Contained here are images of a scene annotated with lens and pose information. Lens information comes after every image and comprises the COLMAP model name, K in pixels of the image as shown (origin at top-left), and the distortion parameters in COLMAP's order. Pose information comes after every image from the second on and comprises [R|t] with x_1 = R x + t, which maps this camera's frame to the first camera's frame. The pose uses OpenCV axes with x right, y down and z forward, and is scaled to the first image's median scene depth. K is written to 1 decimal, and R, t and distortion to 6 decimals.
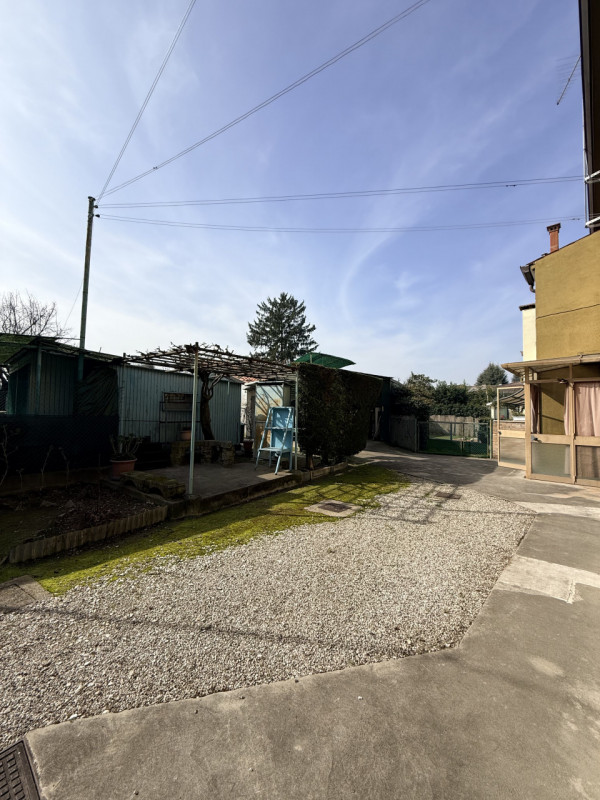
lens RADIAL K [[316.9, 0, 300.0], [0, 316.9, 400.0], [0, 0, 1]] dist [0.001117, 0.000430]
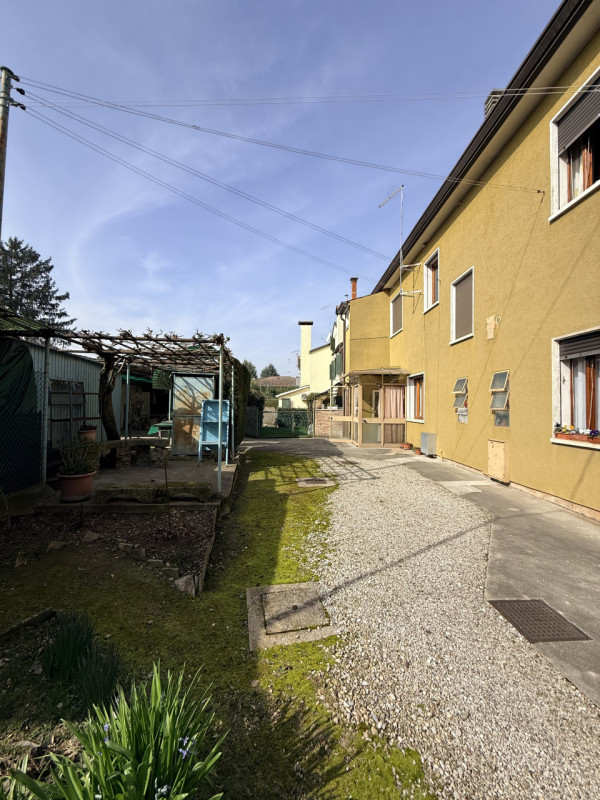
lens RADIAL K [[316.9, 0, 300.0], [0, 316.9, 400.0], [0, 0, 1]] dist [0.001117, 0.000430]
pose [[0.727841, 0.001305, 0.685745, -0.521156], [-0.024372, 0.999416, 0.023966, -0.008363], [-0.685313, -0.034156, 0.727447, 0.090250]]
